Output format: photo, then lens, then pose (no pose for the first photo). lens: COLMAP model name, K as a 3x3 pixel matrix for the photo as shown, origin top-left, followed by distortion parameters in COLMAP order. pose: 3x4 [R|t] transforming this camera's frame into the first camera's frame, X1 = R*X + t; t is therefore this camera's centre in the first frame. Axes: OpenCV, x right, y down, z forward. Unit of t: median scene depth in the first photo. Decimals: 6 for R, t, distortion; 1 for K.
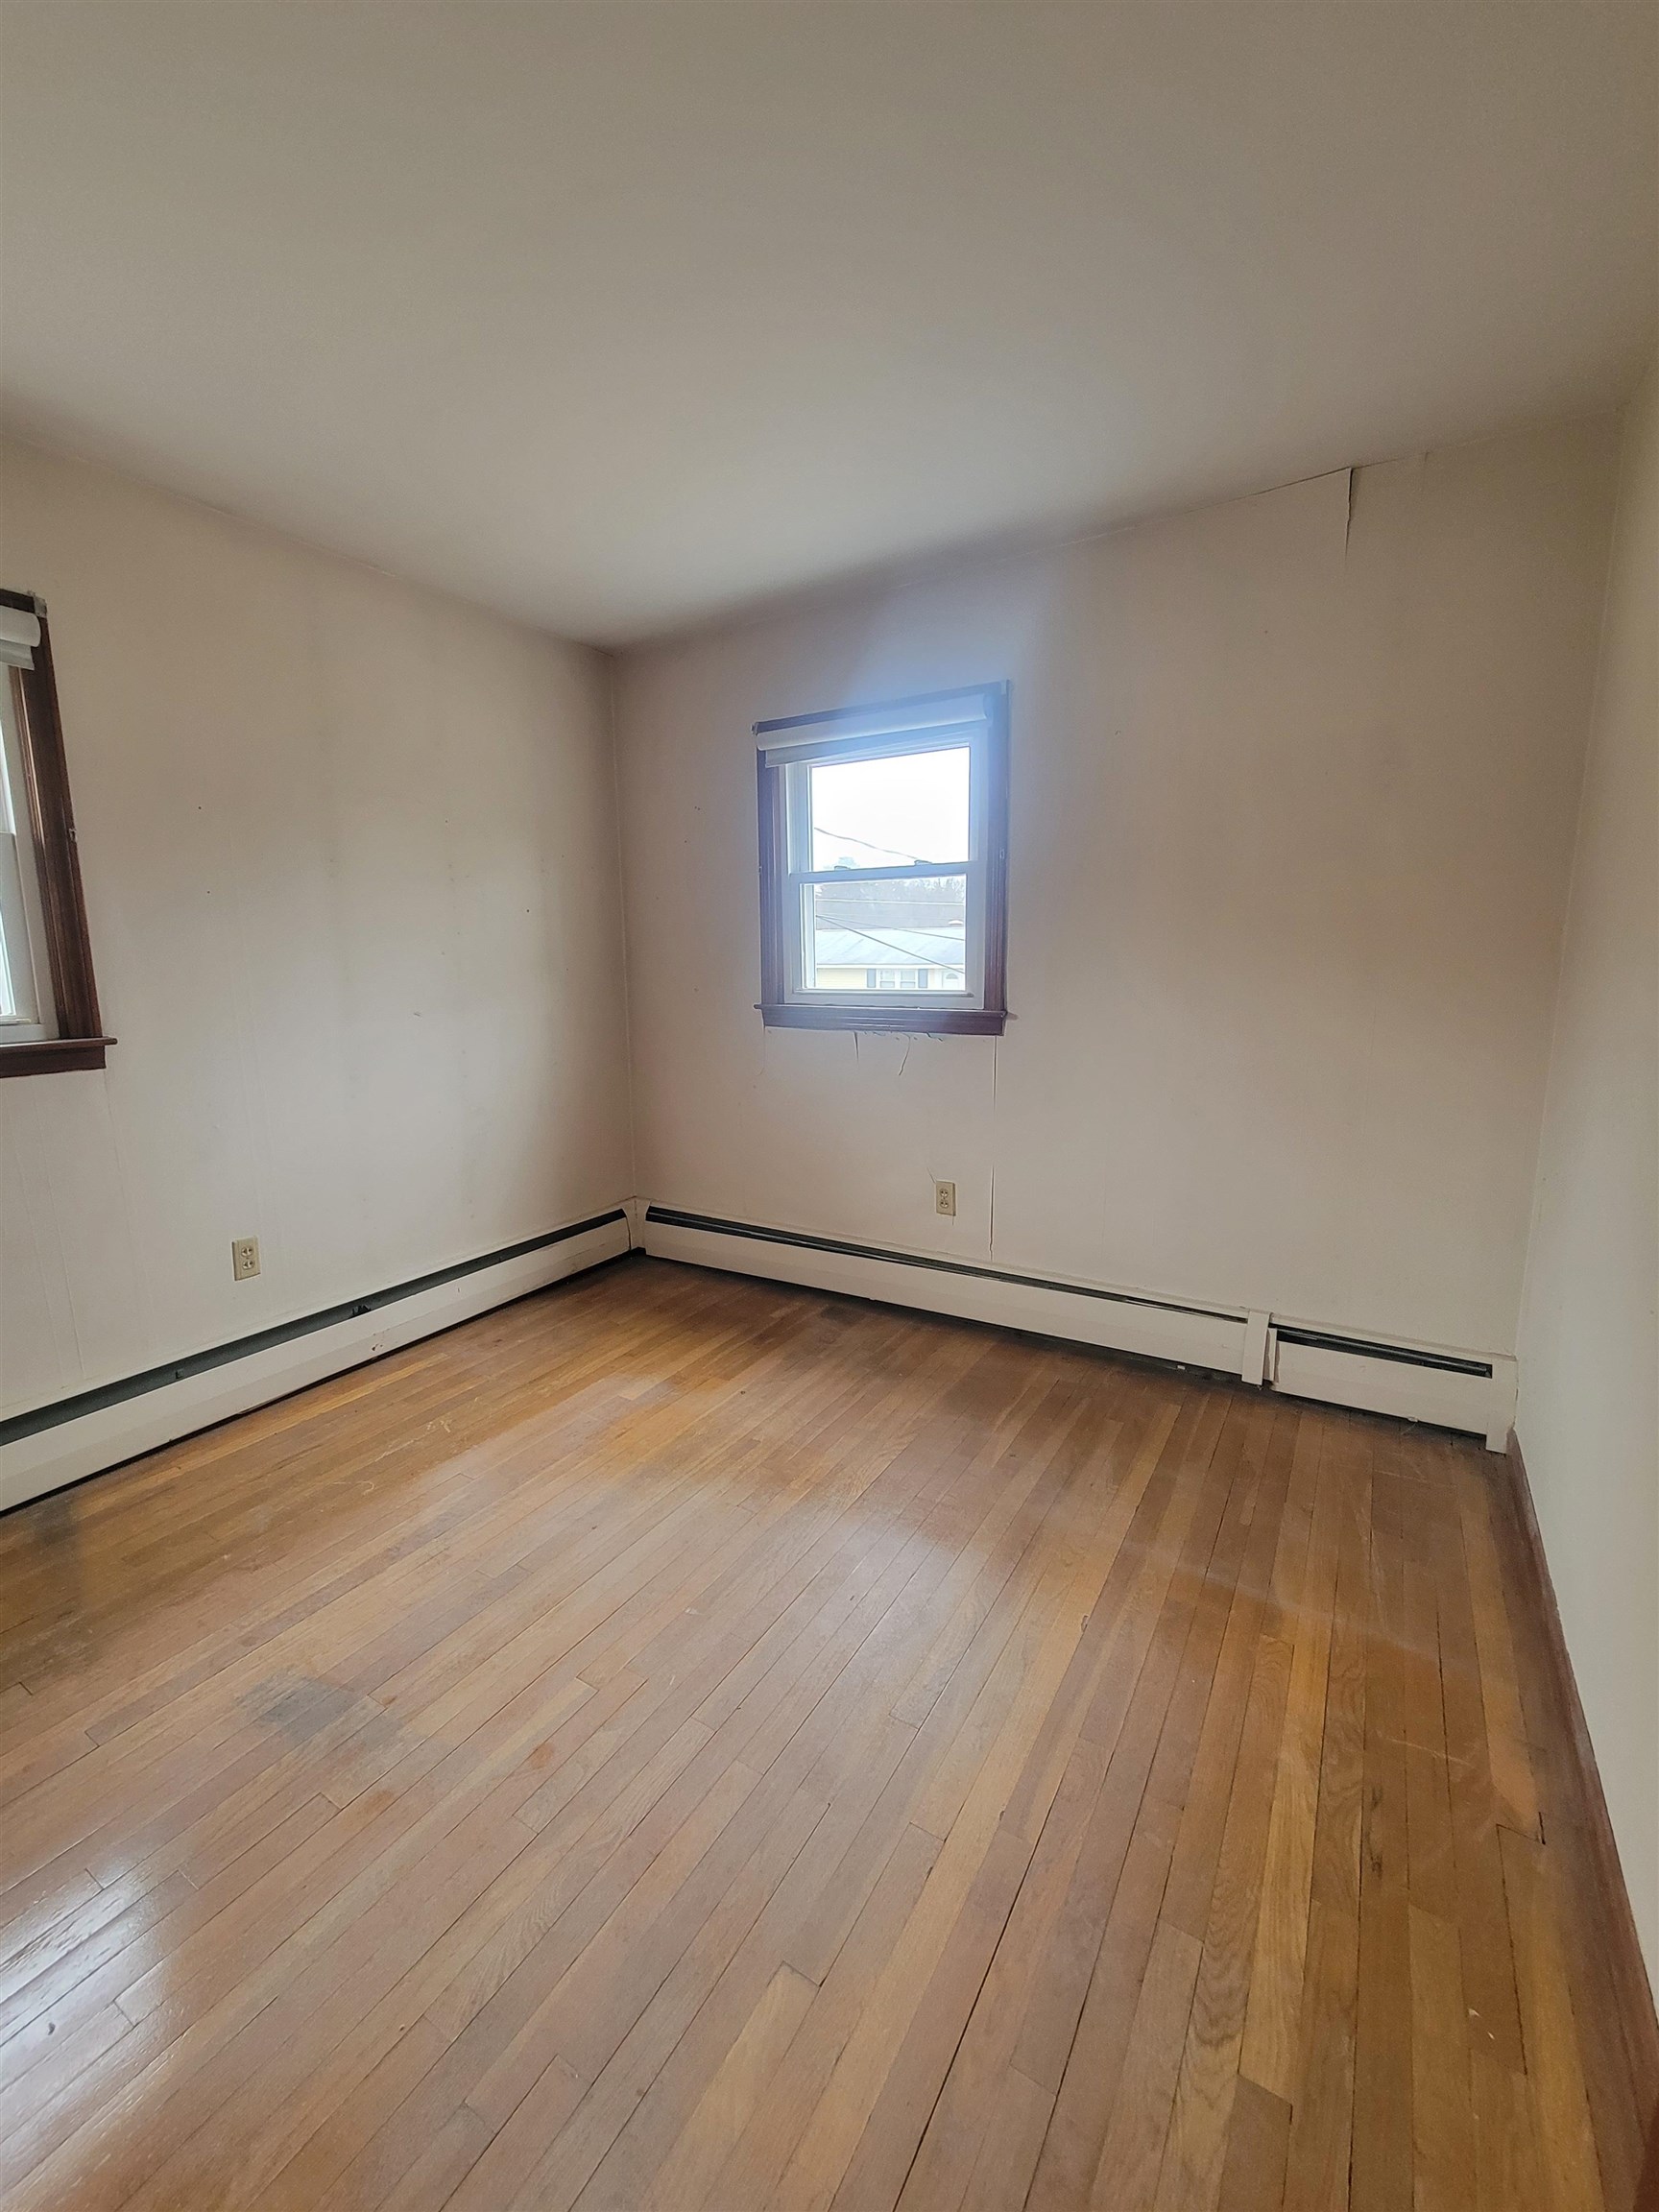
lens RADIAL K [[918.9, 0, 838.4], [0, 918.9, 1098.1], [0, 0, 1]] dist [0.001215, 0.000009]
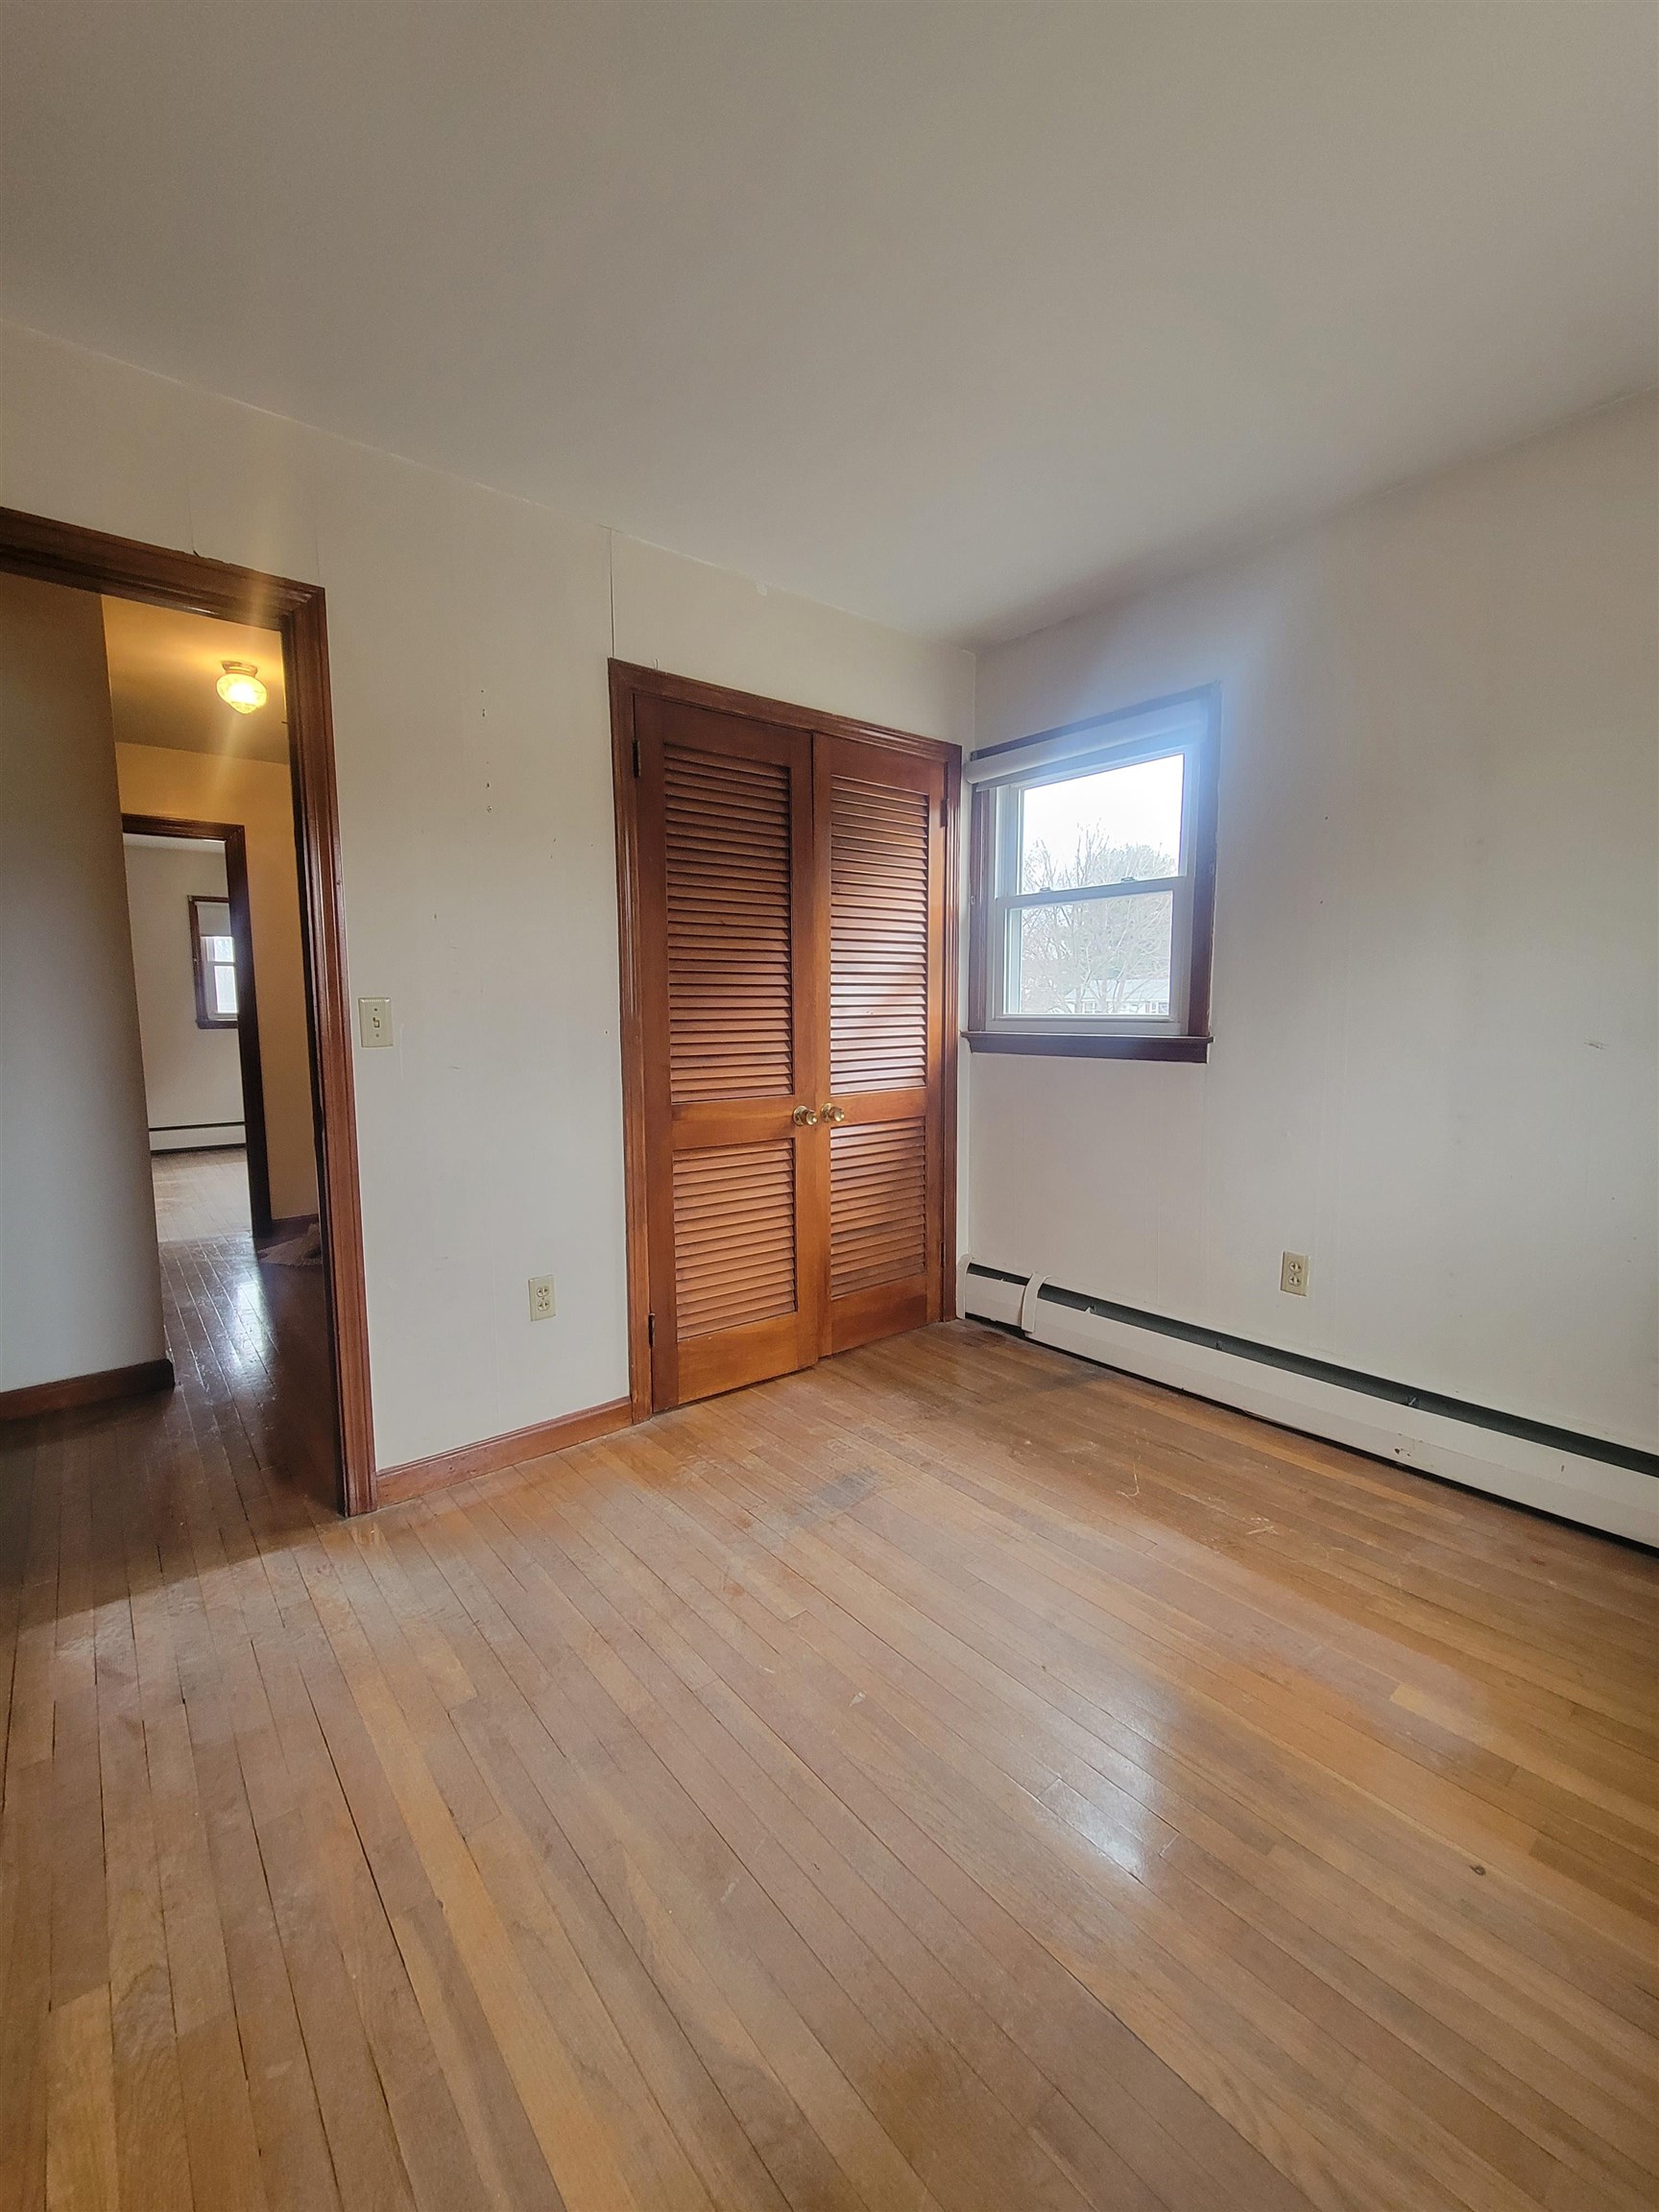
lens RADIAL K [[918.9, 0, 838.4], [0, 918.9, 1098.1], [0, 0, 1]] dist [0.001215, 0.000009]
pose [[-0.335614, 0.108432, -0.935738, 0.488718], [-0.140841, 0.976411, 0.163660, -0.122728], [0.931411, 0.186717, -0.312425, 0.905607]]
